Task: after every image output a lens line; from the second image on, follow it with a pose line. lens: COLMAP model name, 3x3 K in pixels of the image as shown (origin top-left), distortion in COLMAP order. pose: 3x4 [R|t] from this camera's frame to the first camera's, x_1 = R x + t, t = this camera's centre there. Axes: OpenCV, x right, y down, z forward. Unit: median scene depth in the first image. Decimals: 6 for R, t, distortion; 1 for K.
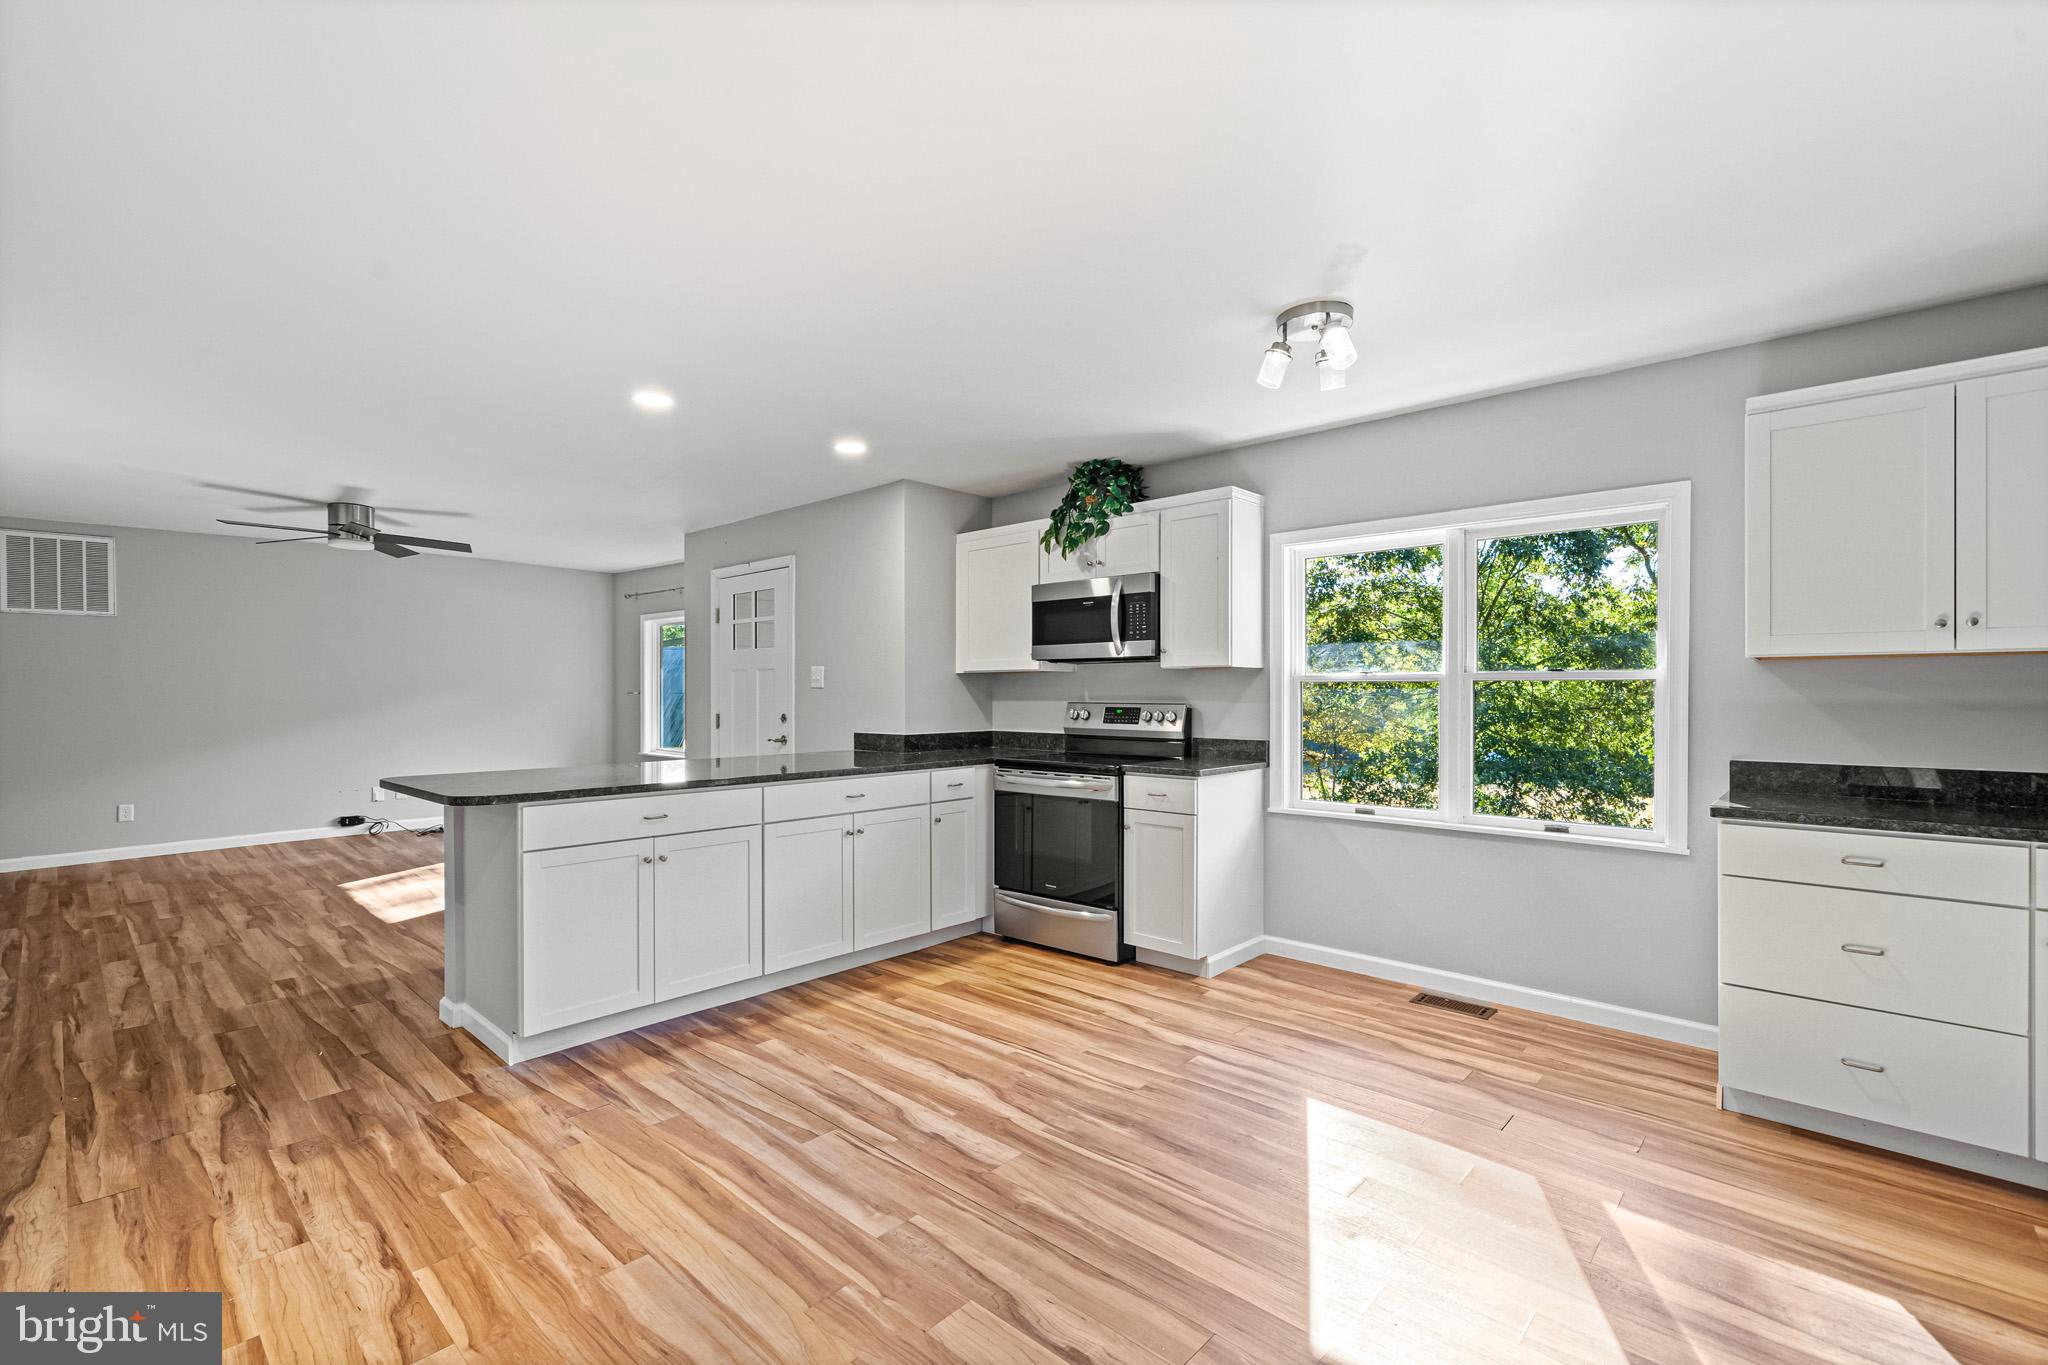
lens RADIAL K [[912.2, 0, 1027.1], [0, 912.2, 697.5], [0, 0, 1]] dist [0.000203, 0.000215]
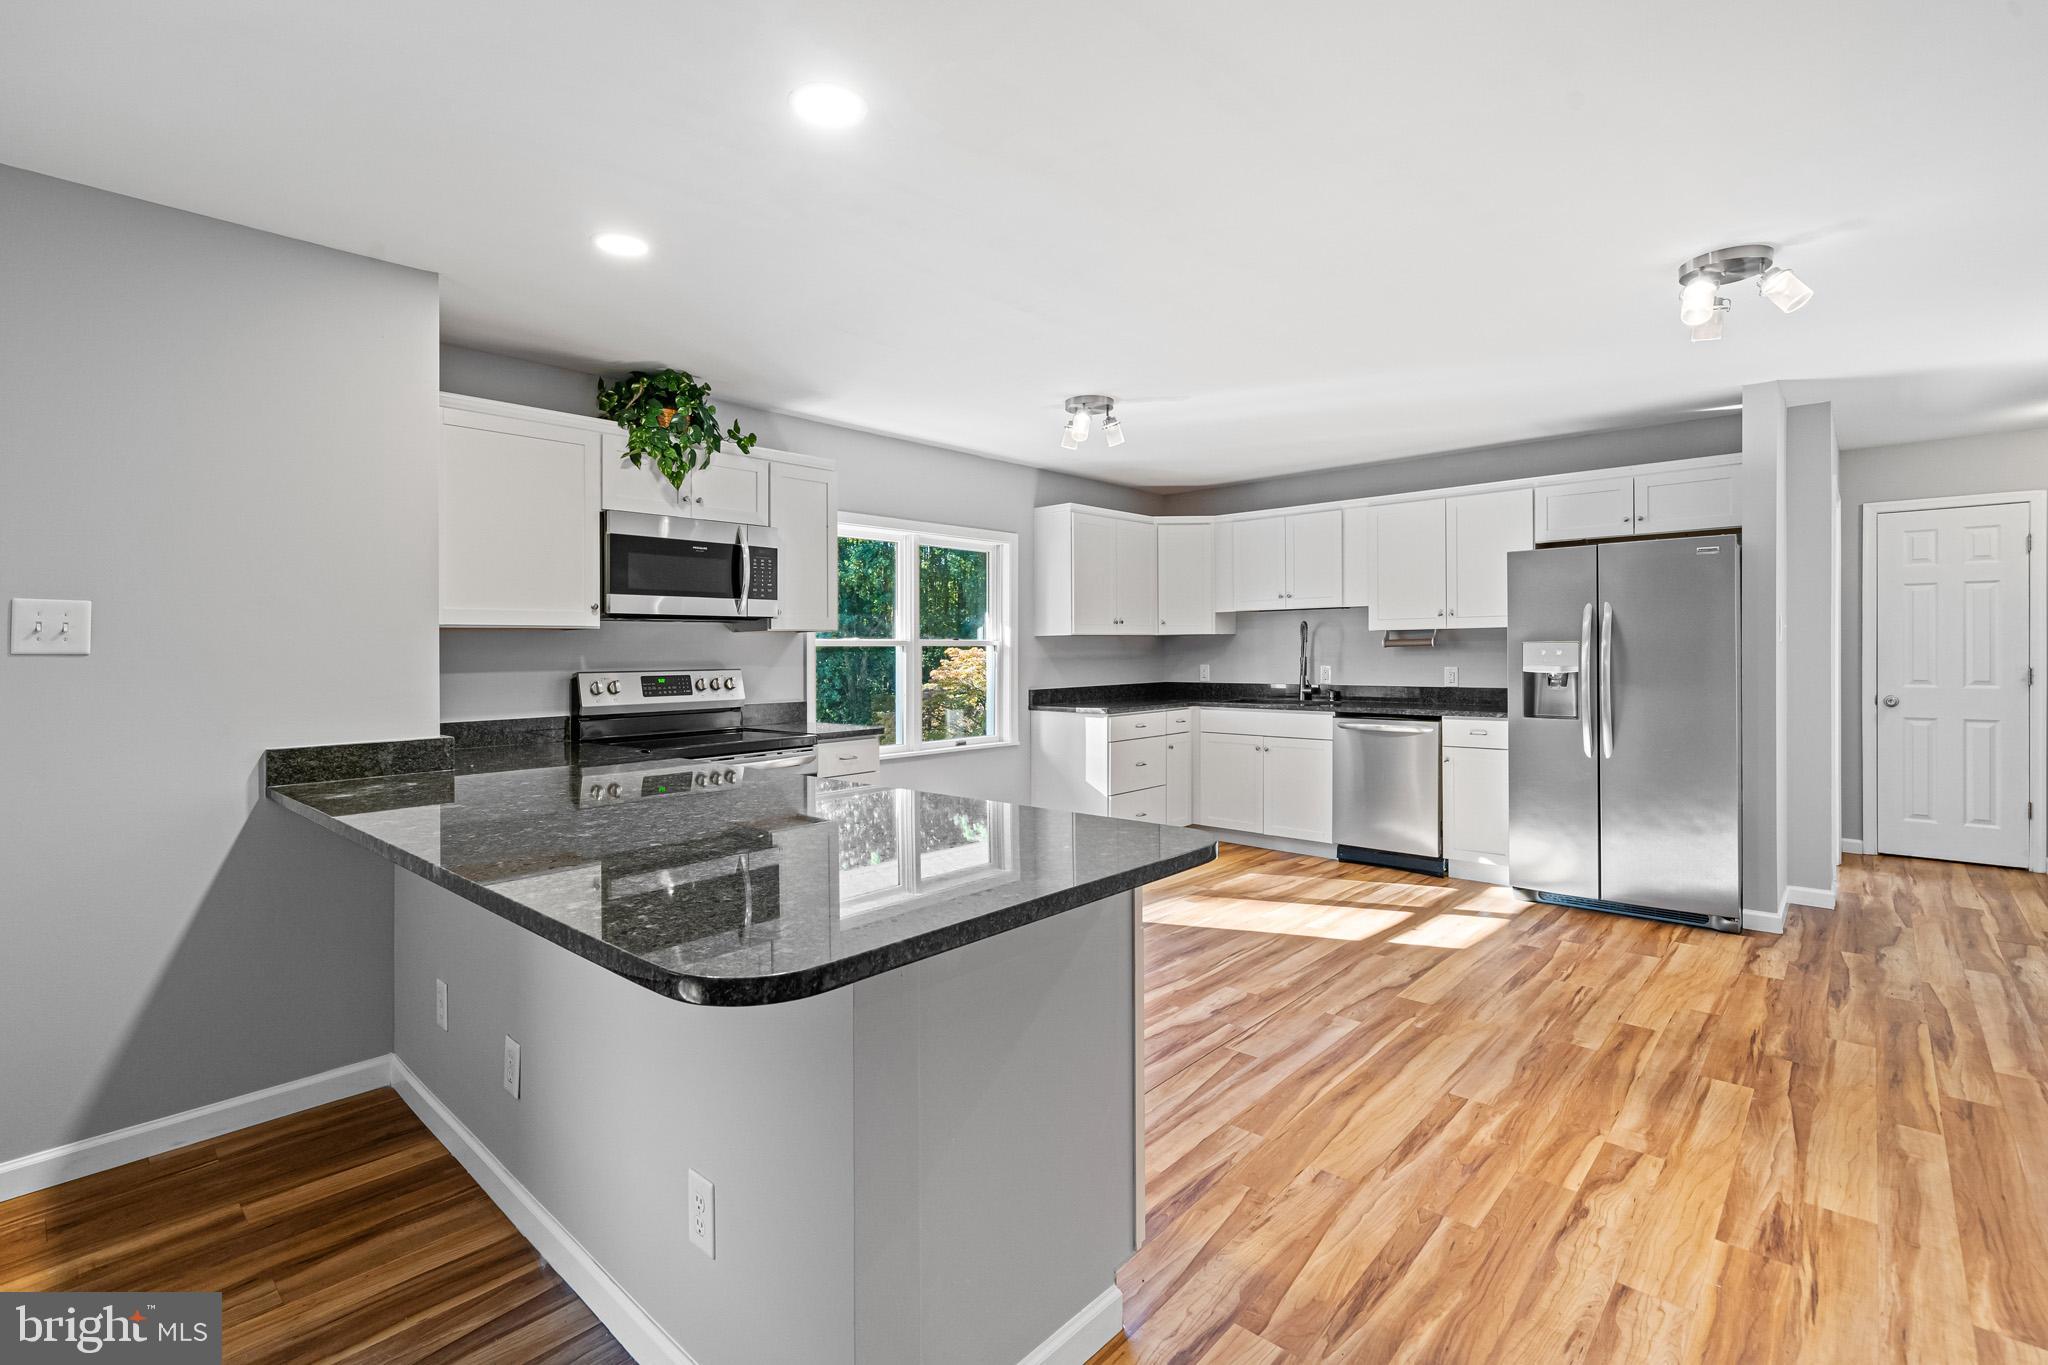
lens RADIAL K [[912.2, 0, 1020.8], [0, 912.2, 664.5], [0, 0, 1]] dist [0.000203, 0.000215]
pose [[0.001351, -0.013199, 0.999912, -1.040740], [0.017436, 0.999761, 0.013173, -0.007311], [-0.999847, 0.017417, 0.001581, 0.982905]]
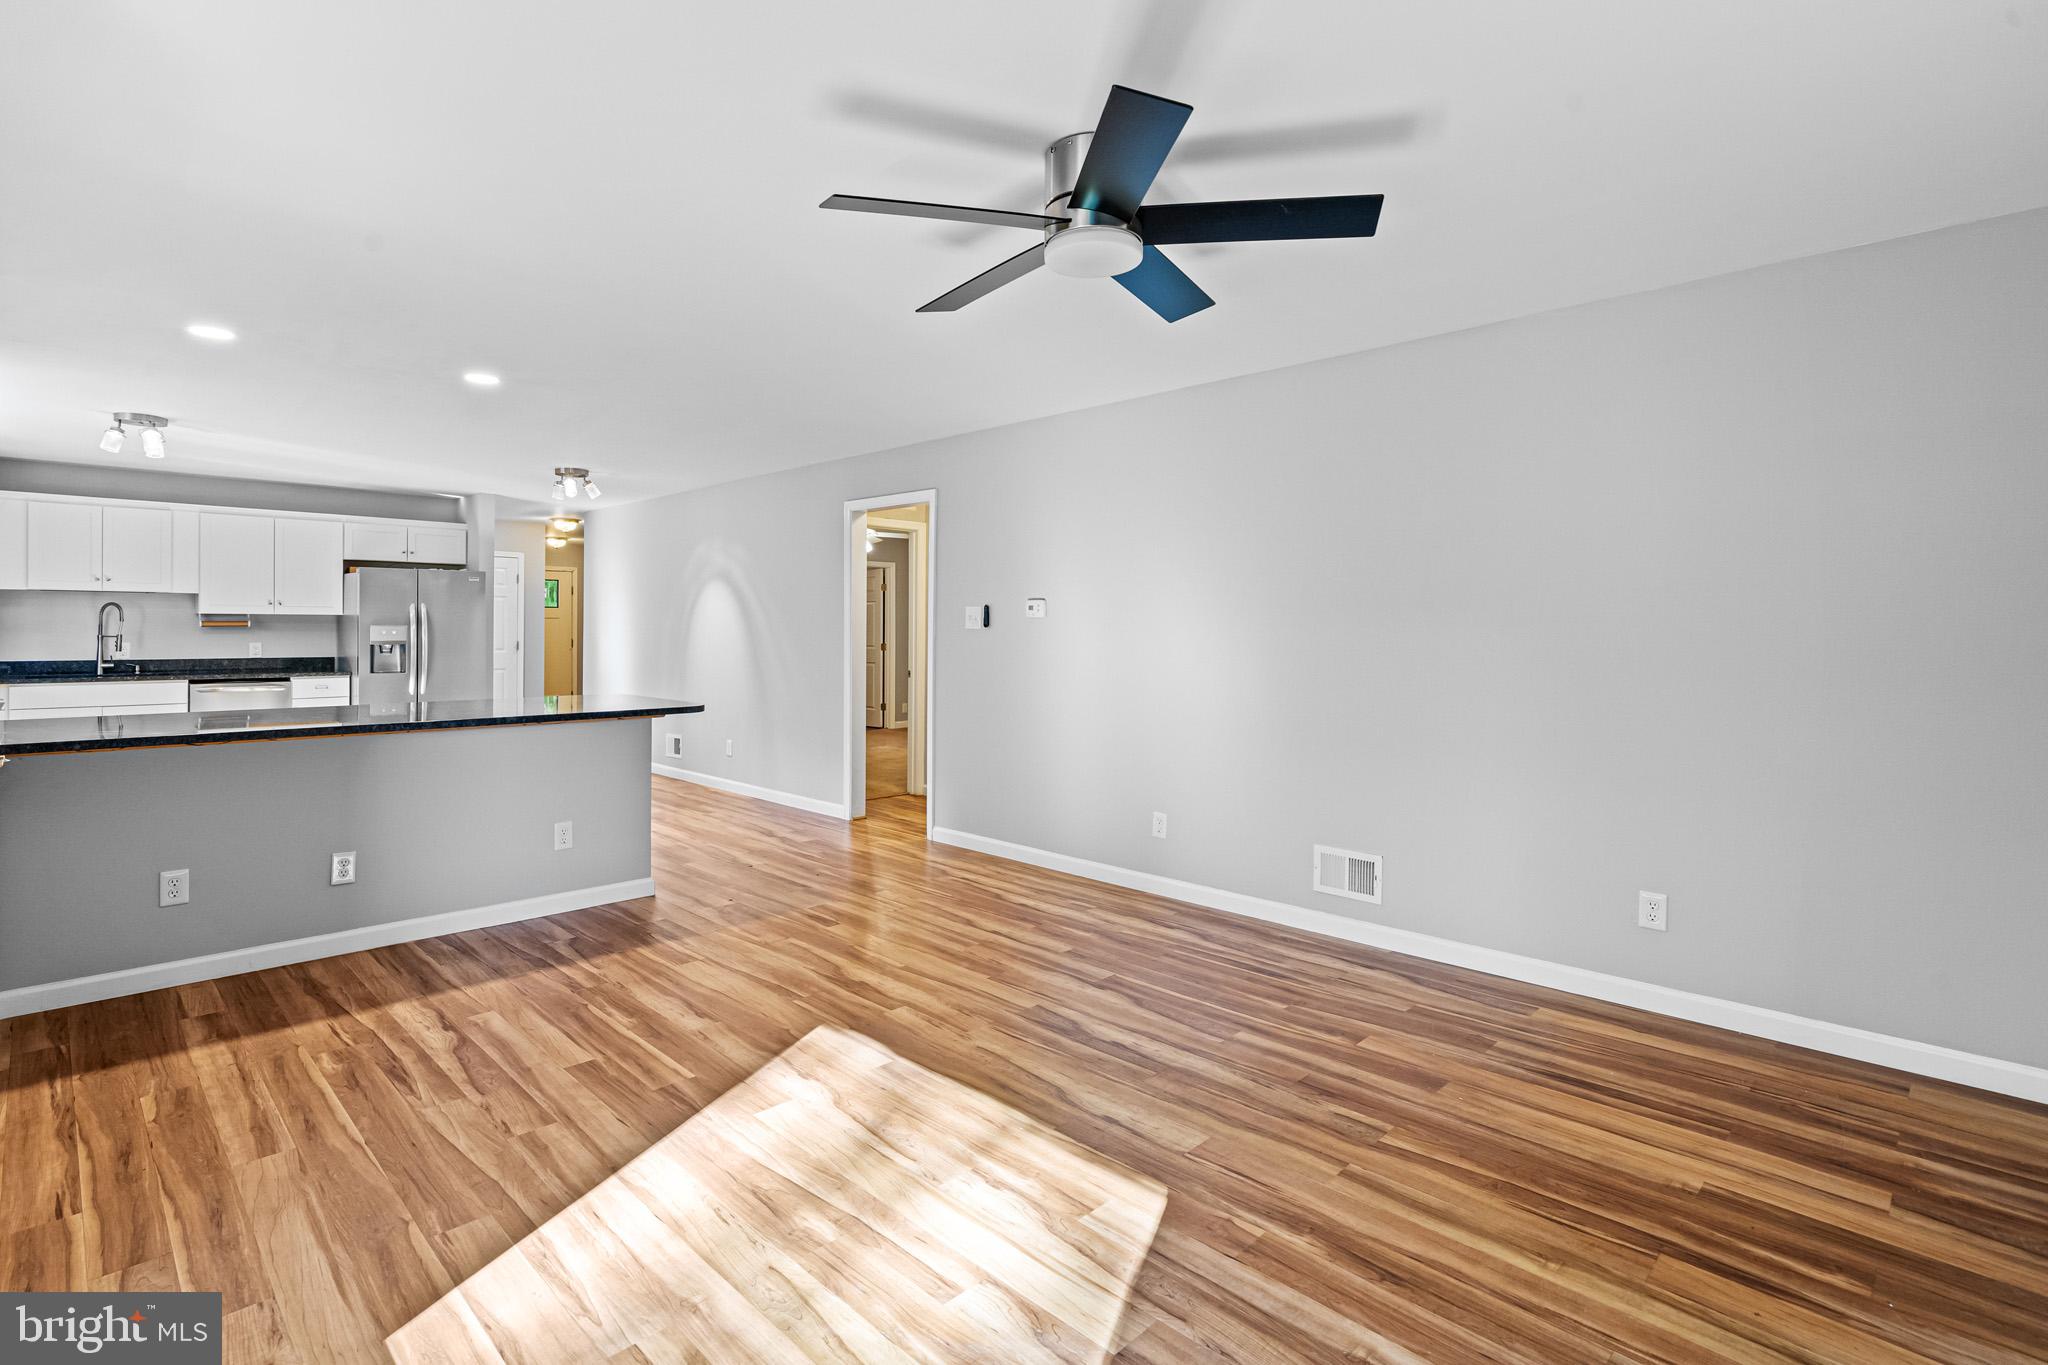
lens RADIAL K [[948.6, 0, 985.1], [0, 948.6, 631.8], [0, 0, 1]] dist [-0.001656, 0.001425]
pose [[-0.998702, -0.003092, 0.050842, -1.243459], [-0.002605, 0.999950, 0.009653, -0.020103], [-0.050870, 0.009508, -0.998660, 2.431191]]
